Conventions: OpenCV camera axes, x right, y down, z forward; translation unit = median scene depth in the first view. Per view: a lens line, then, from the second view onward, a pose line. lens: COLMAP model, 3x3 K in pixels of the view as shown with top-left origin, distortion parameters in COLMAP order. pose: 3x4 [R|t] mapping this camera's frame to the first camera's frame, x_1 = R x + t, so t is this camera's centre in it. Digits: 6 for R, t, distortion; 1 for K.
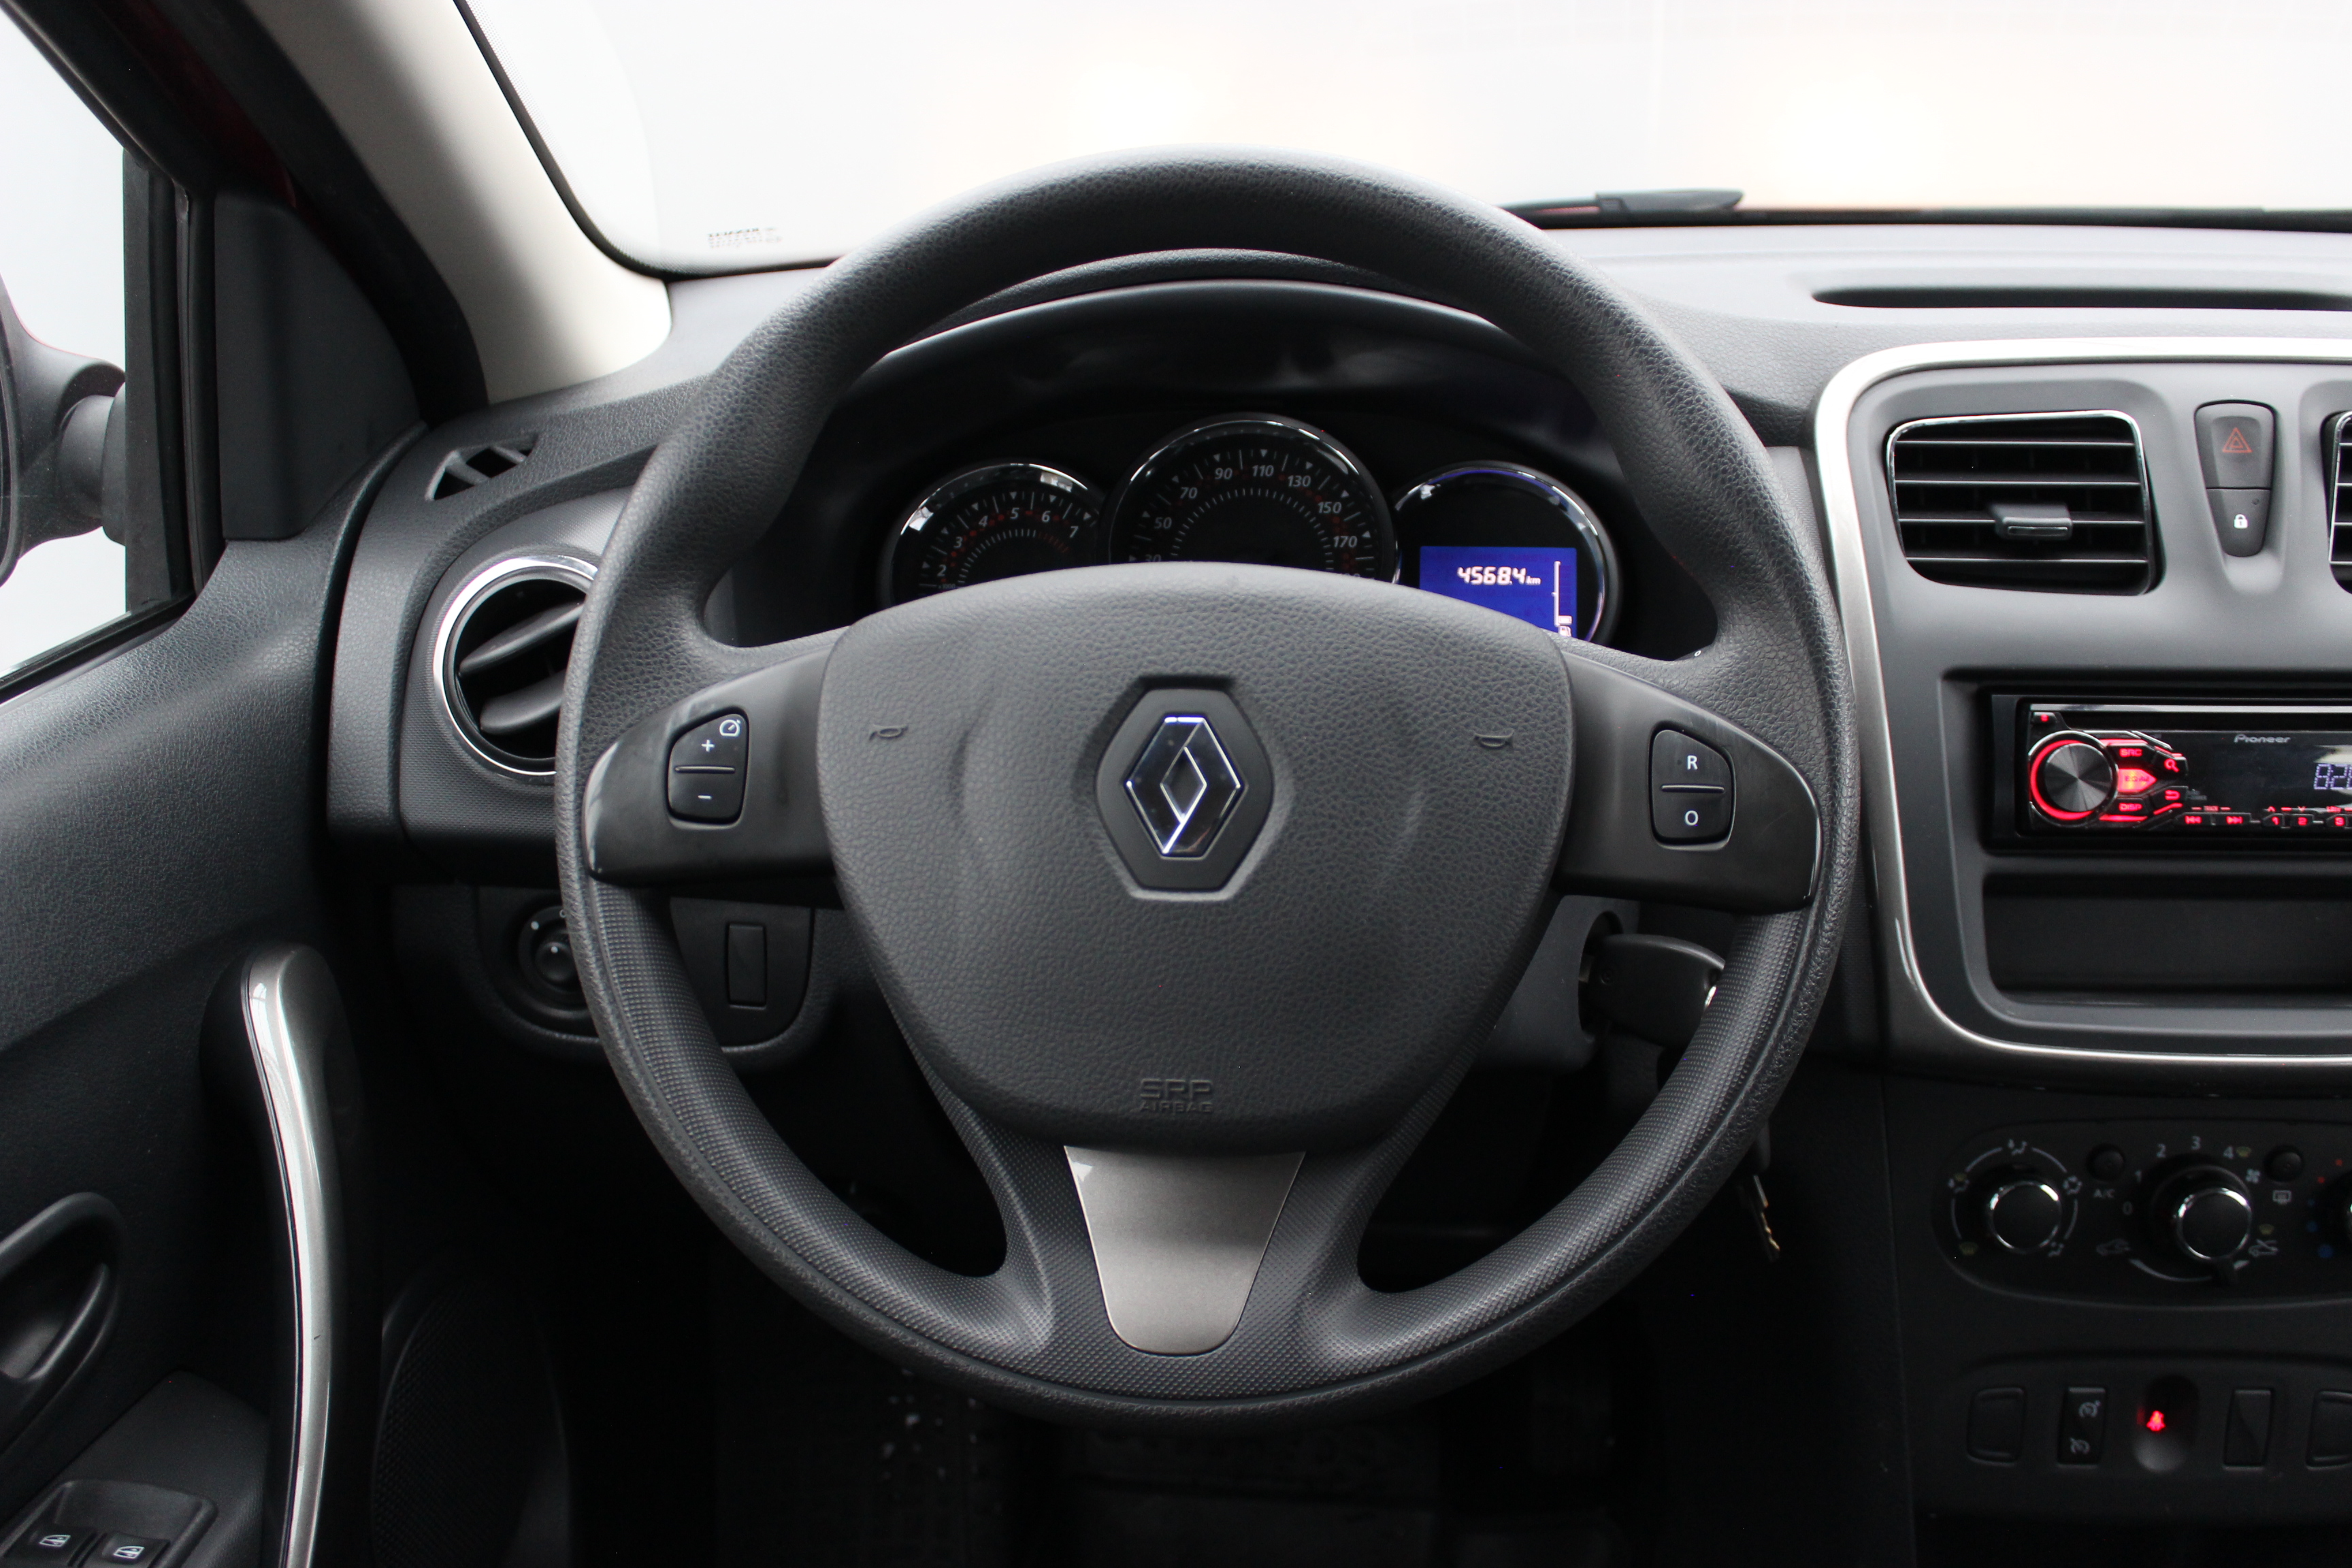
lens RADIAL K [[2343.4, 0, 1176.0], [0, 2343.4, 784.0], [0, 0, 1]] dist [-0.139011, 0.133264]
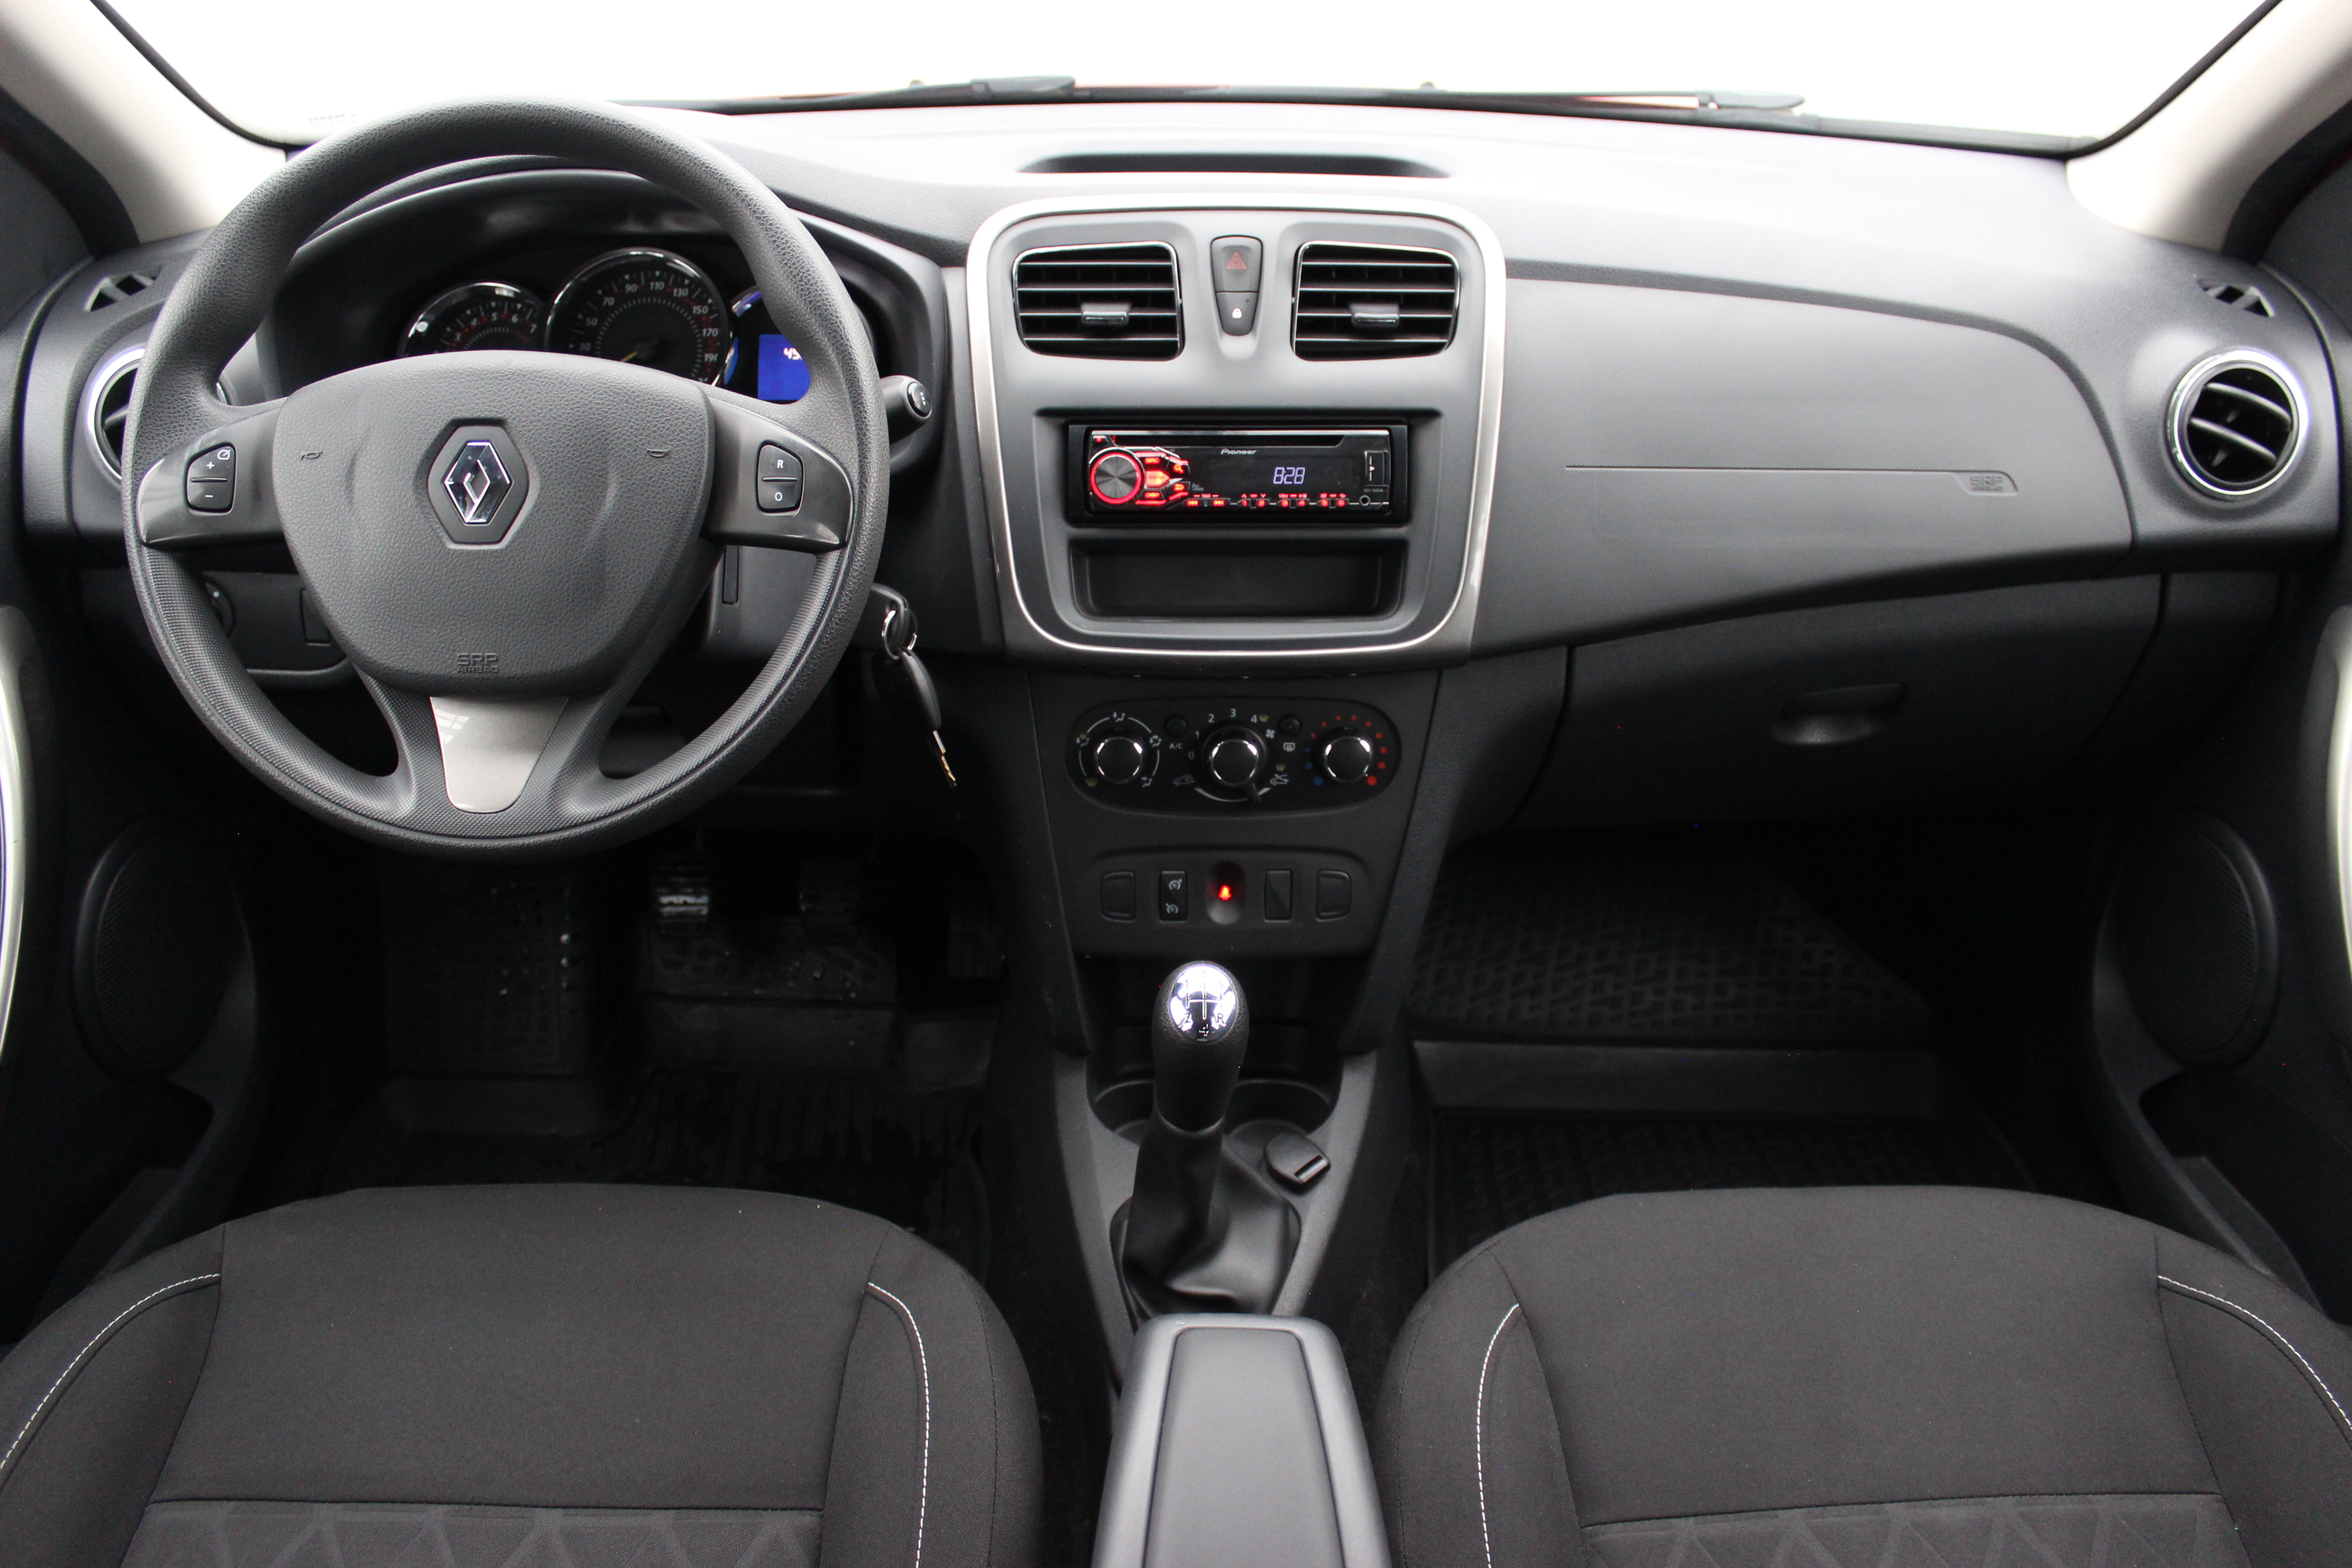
lens RADIAL K [[2032.3, 0, 1176.0], [0, 2032.3, 784.0], [0, 0, 1]] dist [-0.170548, 0.204772]
pose [[0.996335, -0.019113, 0.083374, 0.305450], [0.008796, 0.992442, 0.122402, 0.036184], [-0.085083, -0.121220, 0.988972, -0.402990]]
